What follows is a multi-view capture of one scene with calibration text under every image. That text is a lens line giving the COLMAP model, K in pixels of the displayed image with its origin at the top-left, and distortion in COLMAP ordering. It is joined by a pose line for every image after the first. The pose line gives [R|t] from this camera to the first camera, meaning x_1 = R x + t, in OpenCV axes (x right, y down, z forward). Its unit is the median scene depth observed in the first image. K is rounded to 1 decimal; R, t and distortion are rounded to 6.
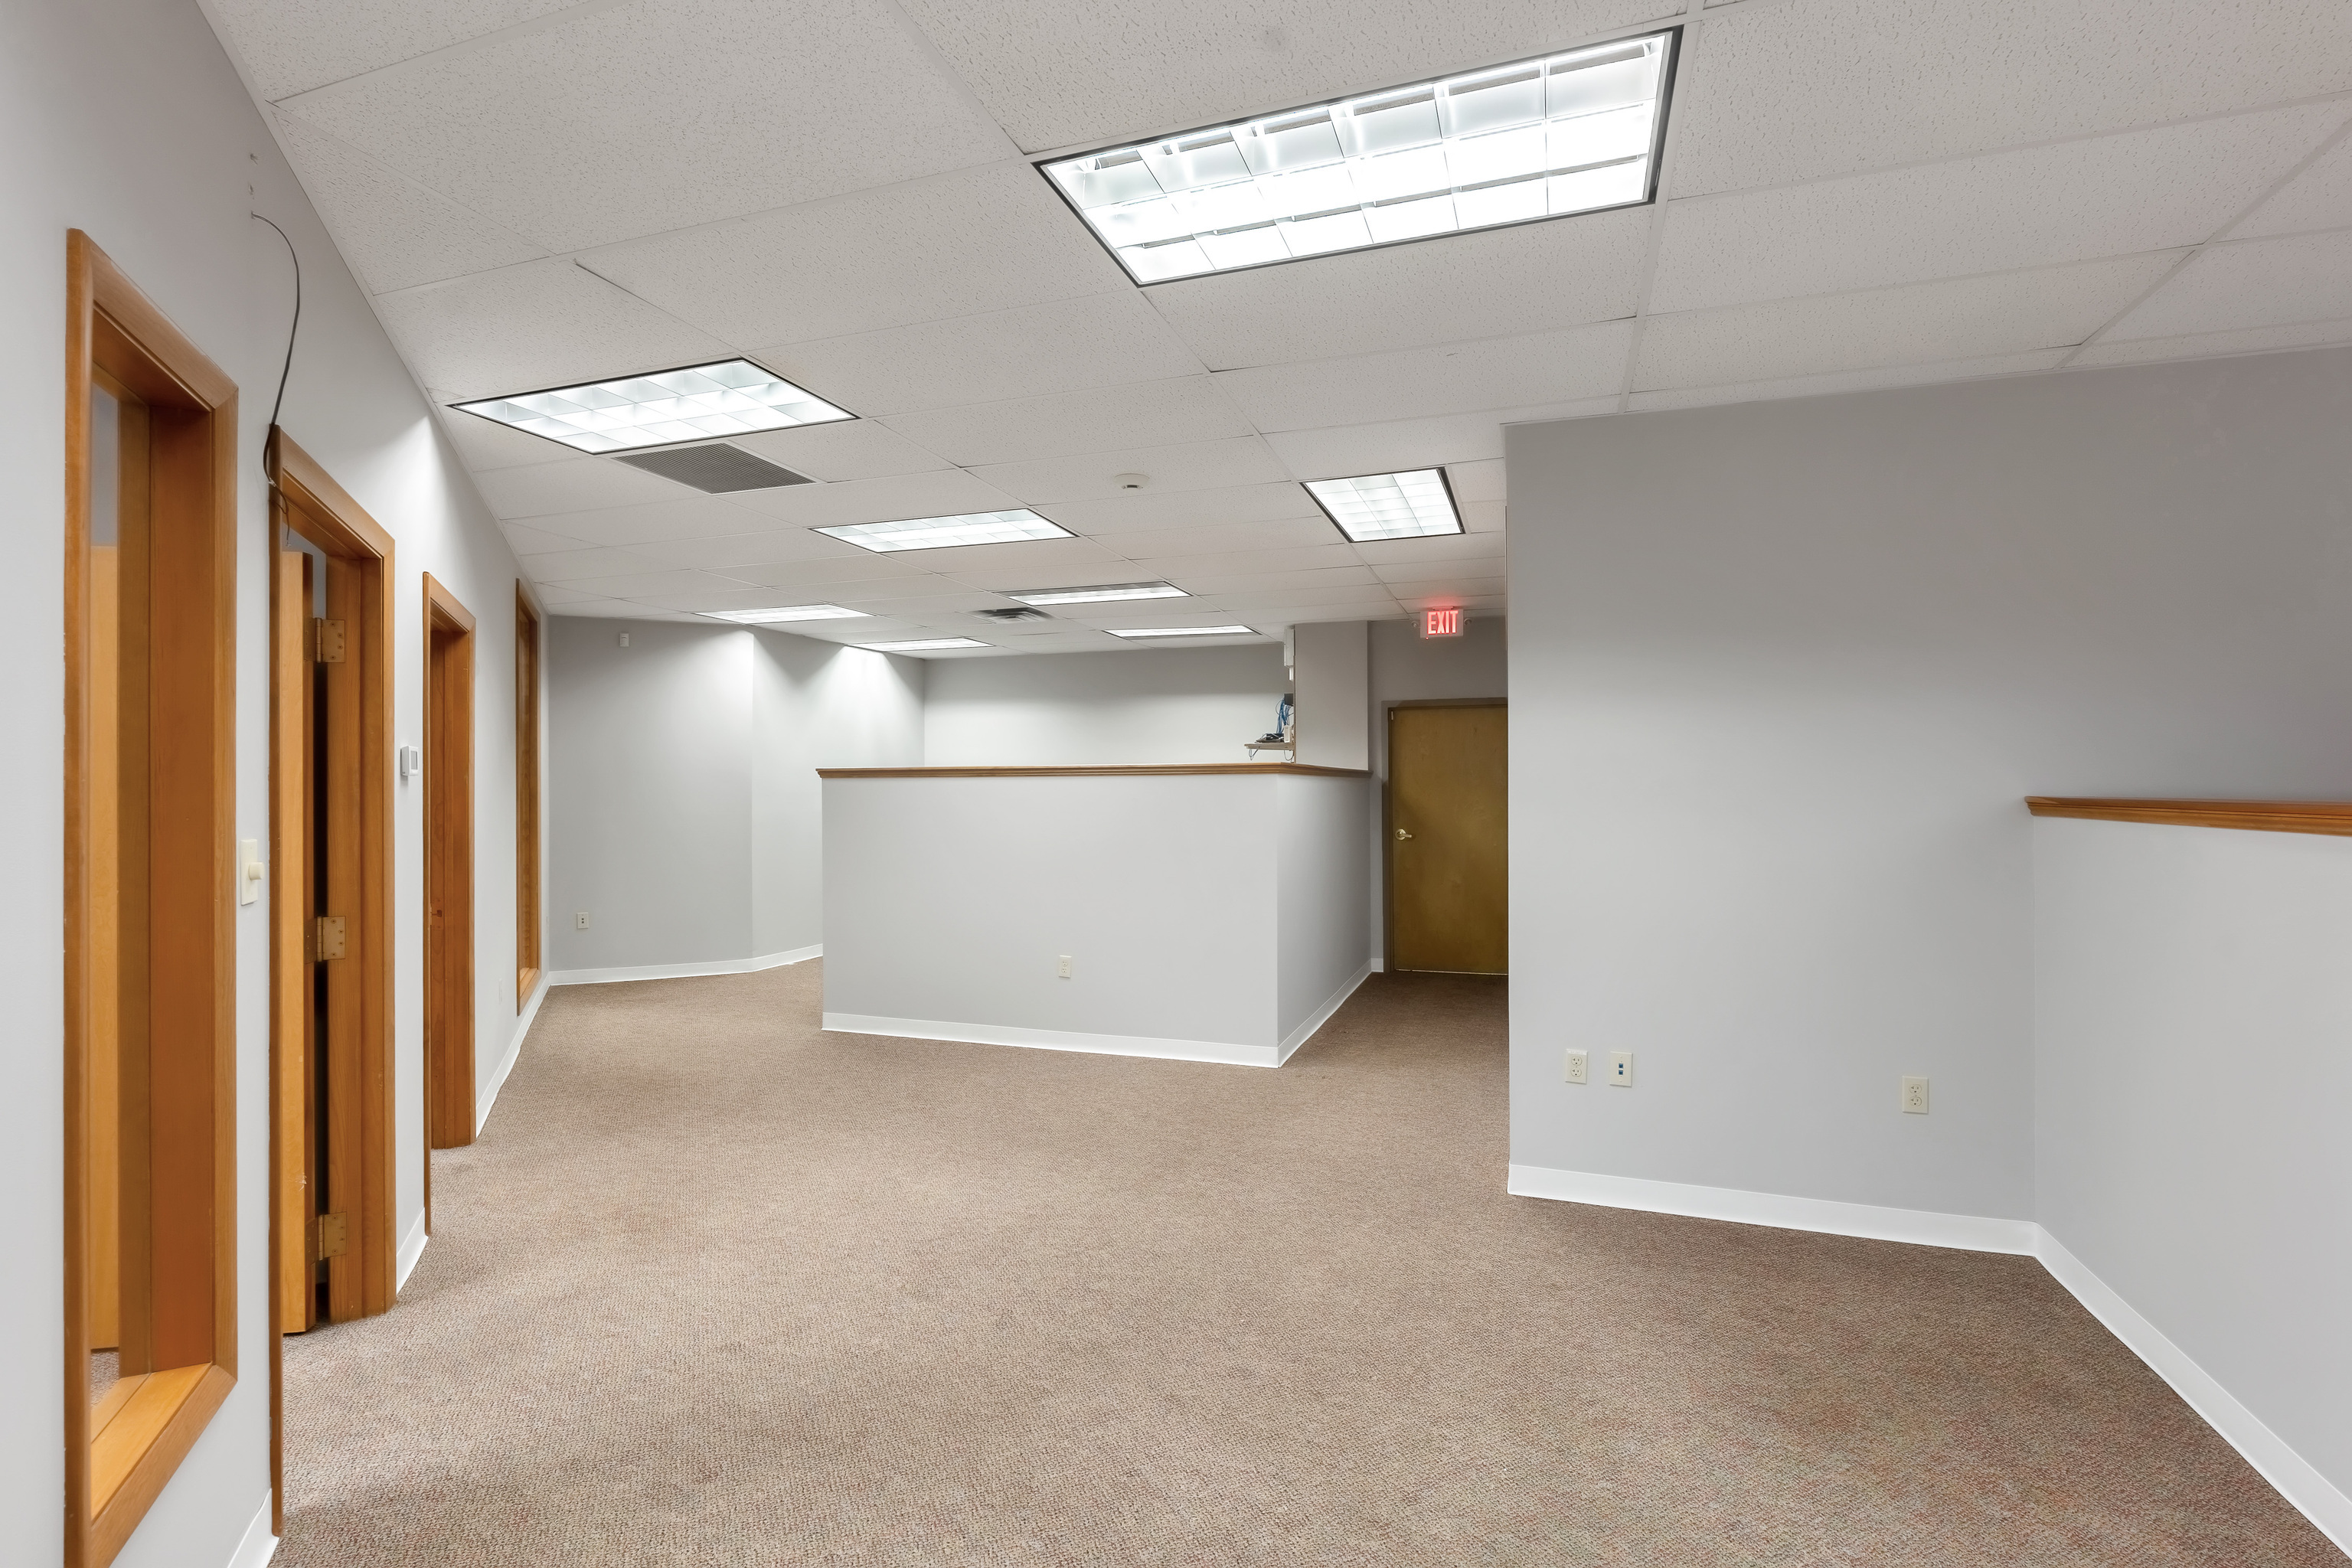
lens RADIAL K [[1104.9, 0, 1171.0], [0, 1104.9, 787.7], [0, 0, 1]] dist [-0.004127, -0.001243]
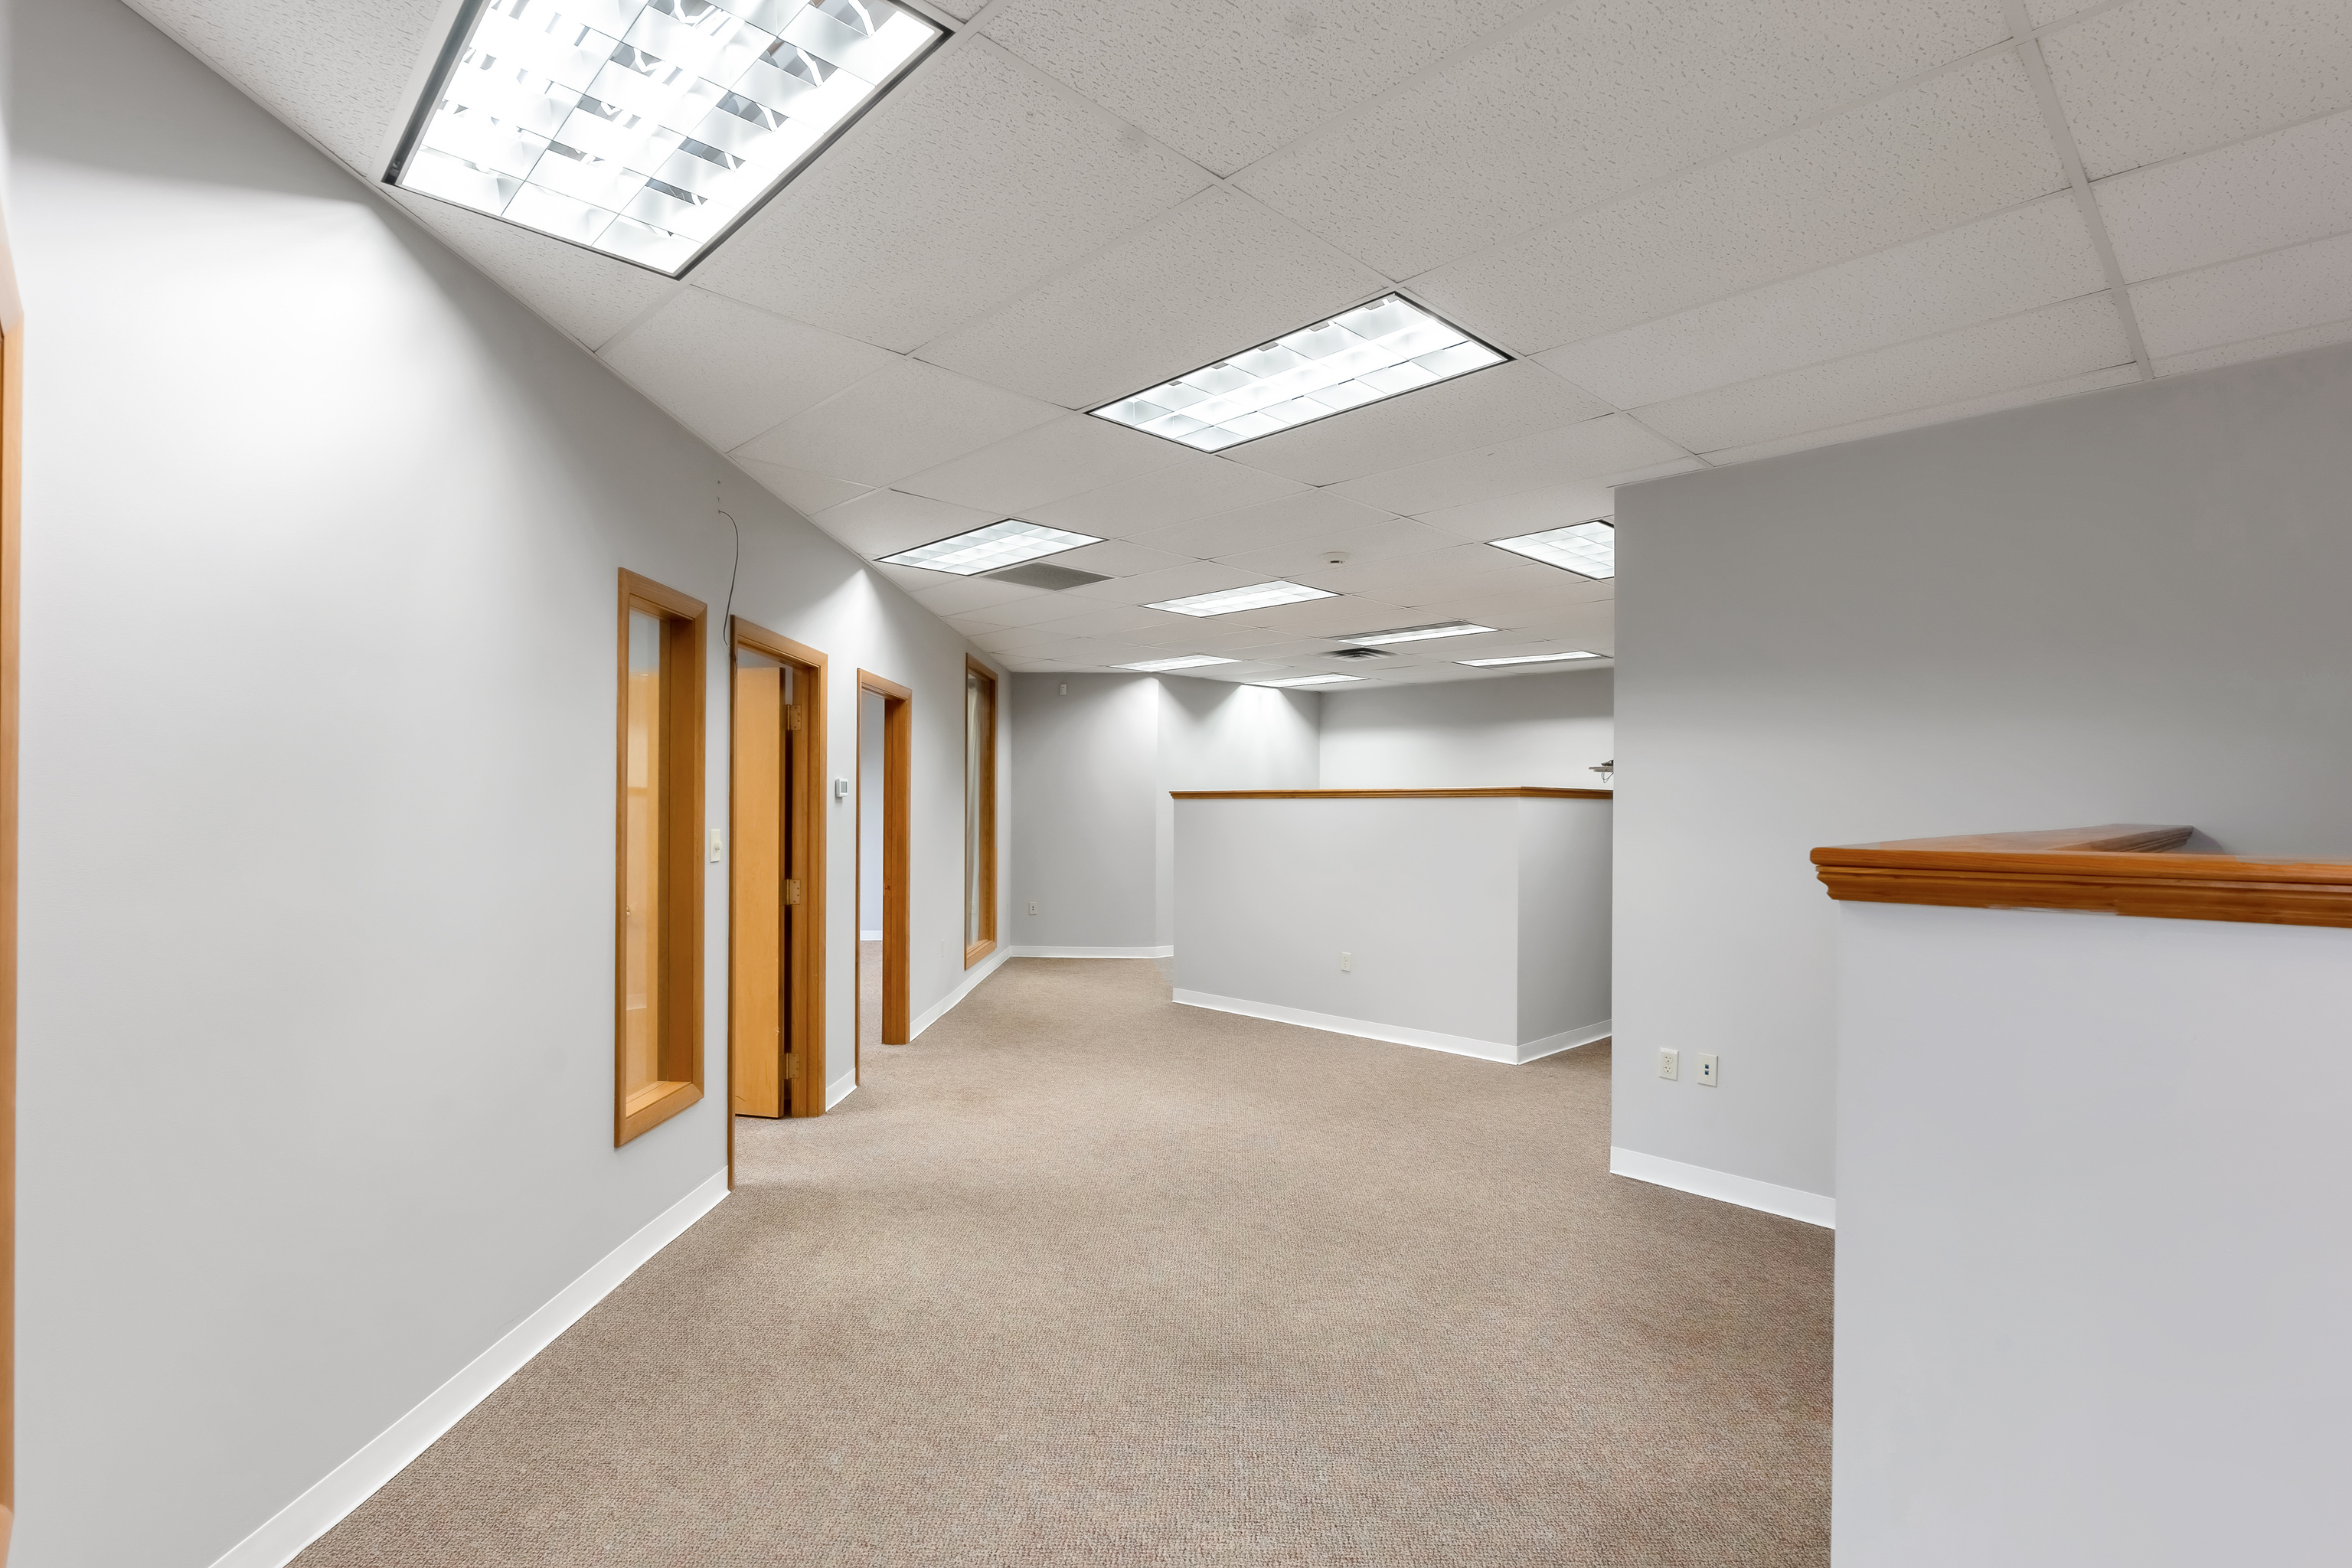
lens RADIAL K [[1104.9, 0, 1140.3], [0, 1104.9, 814.2], [0, 0, 1]] dist [-0.004127, -0.001243]
pose [[0.889537, 0.011212, -0.456725, 0.364620], [-0.008905, 0.999934, 0.007203, -0.000441], [0.456776, -0.002341, 0.889579, -0.203224]]
